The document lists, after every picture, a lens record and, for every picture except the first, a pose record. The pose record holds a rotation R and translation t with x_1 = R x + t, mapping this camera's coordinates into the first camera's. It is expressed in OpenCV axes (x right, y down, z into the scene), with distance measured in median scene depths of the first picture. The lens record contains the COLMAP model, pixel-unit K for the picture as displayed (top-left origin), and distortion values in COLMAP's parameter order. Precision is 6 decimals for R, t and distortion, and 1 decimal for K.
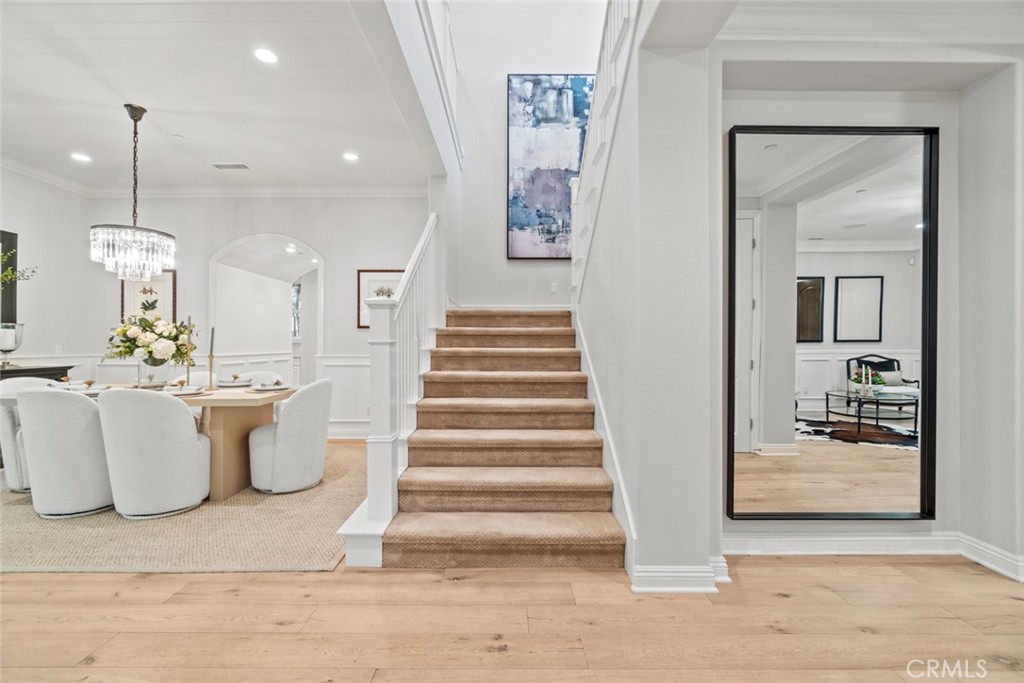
lens RADIAL K [[441.8, 0, 512.2], [0, 441.8, 344.5], [0, 0, 1]] dist [-0.004487, 0.000151]
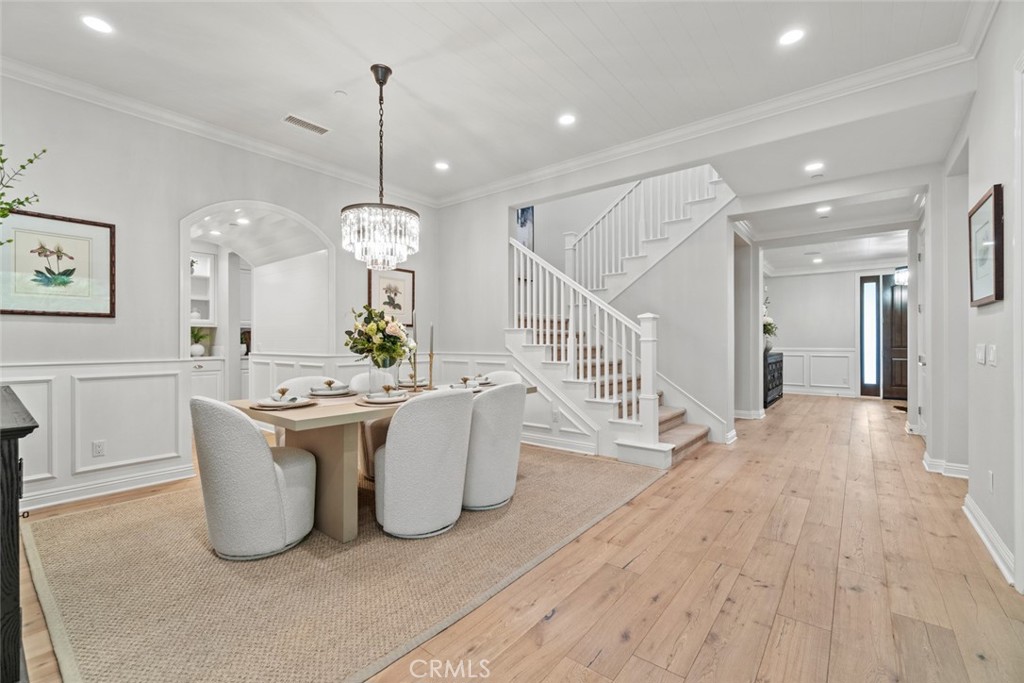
lens RADIAL K [[441.8, 0, 515.6], [0, 441.8, 336.1], [0, 0, 1]] dist [-0.004487, 0.000151]
pose [[0.623998, -0.001675, 0.781424, -1.375653], [0.004305, 0.999990, -0.001294, -0.011510], [-0.781414, 0.004171, 0.623999, 0.248590]]
